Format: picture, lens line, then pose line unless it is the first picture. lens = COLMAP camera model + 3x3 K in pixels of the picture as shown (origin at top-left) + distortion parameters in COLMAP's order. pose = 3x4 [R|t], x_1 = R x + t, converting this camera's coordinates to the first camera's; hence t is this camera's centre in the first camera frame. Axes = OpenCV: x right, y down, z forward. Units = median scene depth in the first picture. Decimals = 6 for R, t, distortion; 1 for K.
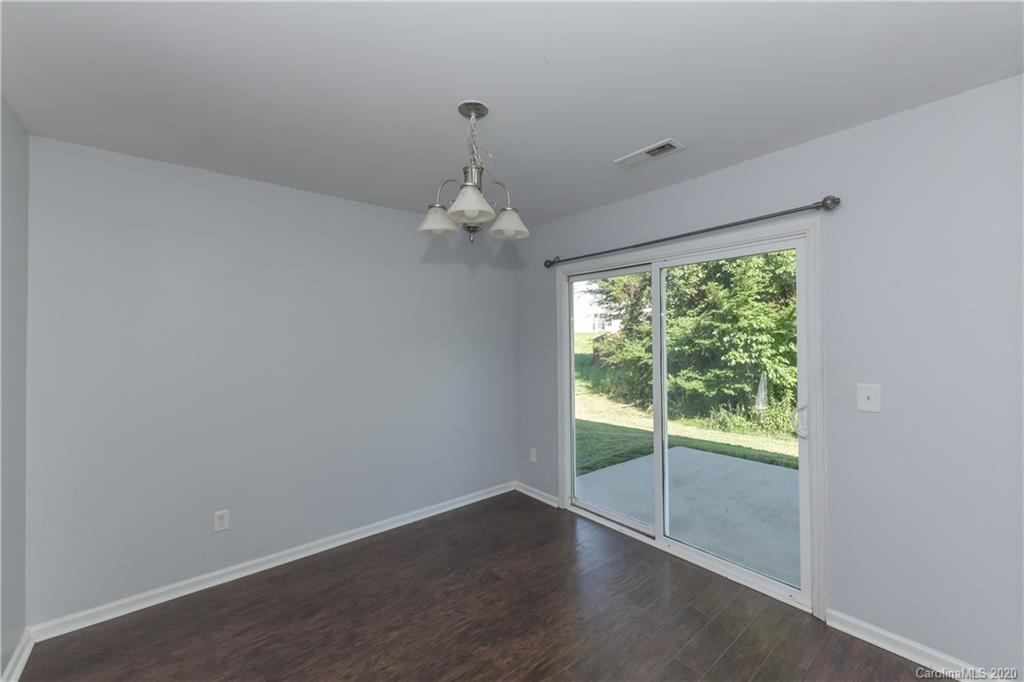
lens RADIAL K [[415.8, 0, 521.1], [0, 415.8, 336.6], [0, 0, 1]] dist [0.005031, -0.001877]
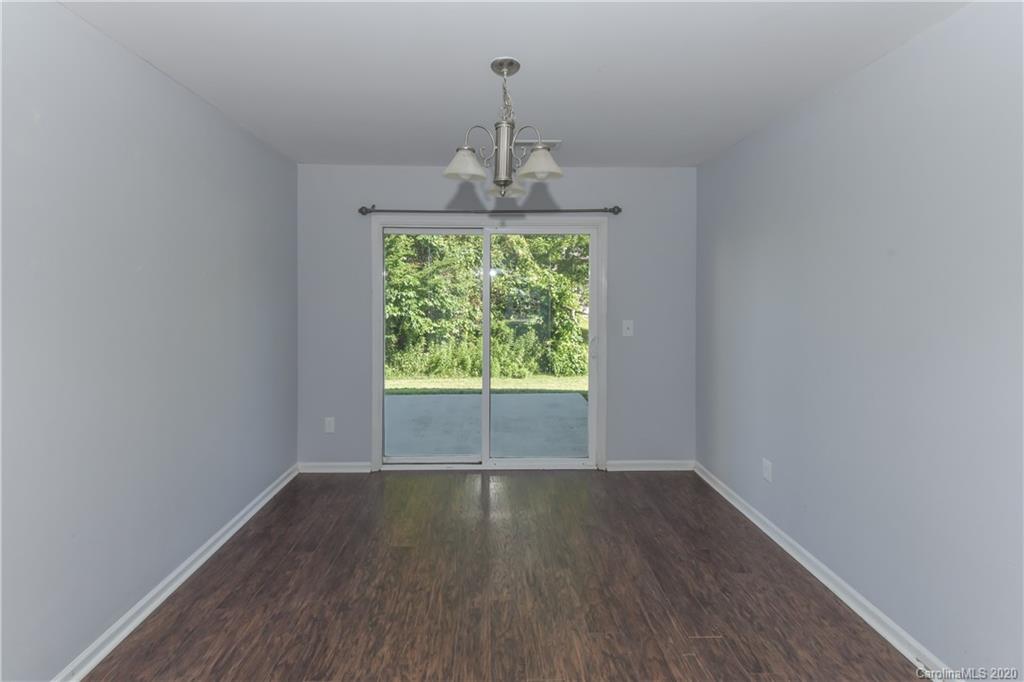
lens RADIAL K [[415.8, 0, 503.7], [0, 415.8, 298.6], [0, 0, 1]] dist [0.005031, -0.001877]
pose [[0.634049, -0.002022, 0.773291, -0.149125], [-0.009198, 0.999906, 0.010156, 0.002131], [-0.773239, -0.013552, 0.633970, 0.058230]]
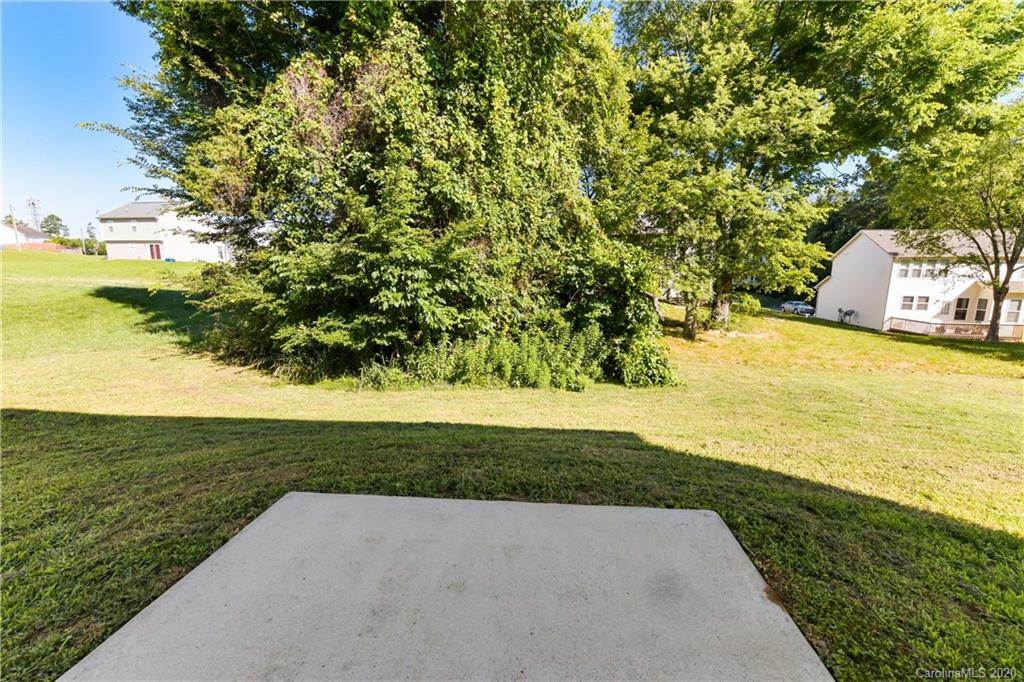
lens RADIAL K [[415.8, 0, 518.5], [0, 415.8, 340.9], [0, 0, 1]] dist [0.005031, -0.001877]
pose [[0.710365, -0.103880, 0.696125, 0.144967], [-0.017222, 0.986187, 0.164740, -0.004085], [-0.703622, -0.129014, 0.698764, 0.285897]]
